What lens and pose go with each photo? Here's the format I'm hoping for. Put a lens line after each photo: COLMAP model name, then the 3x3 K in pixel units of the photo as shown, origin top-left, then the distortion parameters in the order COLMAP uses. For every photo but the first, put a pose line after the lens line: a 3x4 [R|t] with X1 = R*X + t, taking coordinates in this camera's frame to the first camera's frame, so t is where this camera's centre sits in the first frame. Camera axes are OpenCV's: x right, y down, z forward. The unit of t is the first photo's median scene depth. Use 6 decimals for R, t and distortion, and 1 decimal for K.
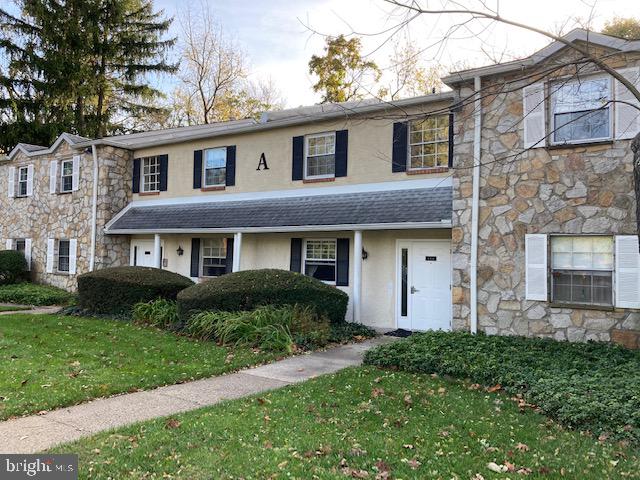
lens RADIAL K [[522.4, 0, 314.7], [0, 522.4, 237.8], [0, 0, 1]] dist [0.031547, -0.019277]
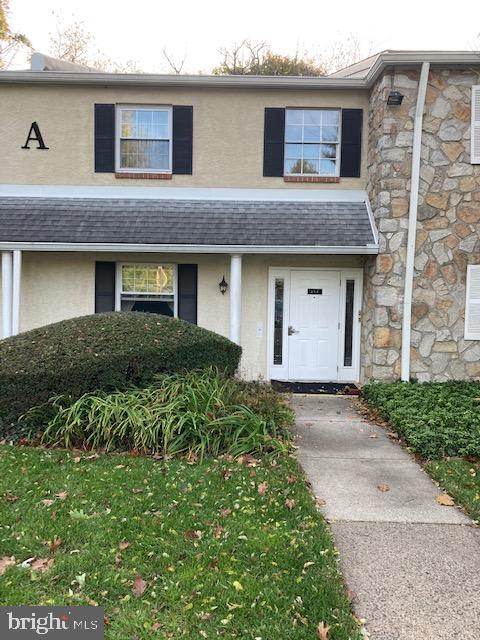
lens RADIAL K [[522.4, 0, 243.4], [0, 522.4, 320.0], [0, 0, 1]] dist [0.031547, -0.019277]
pose [[0.822694, -0.041900, 0.566938, -0.372037], [-0.023969, 0.993837, 0.108231, -0.001248], [-0.567979, -0.102630, 0.816620, 0.459732]]
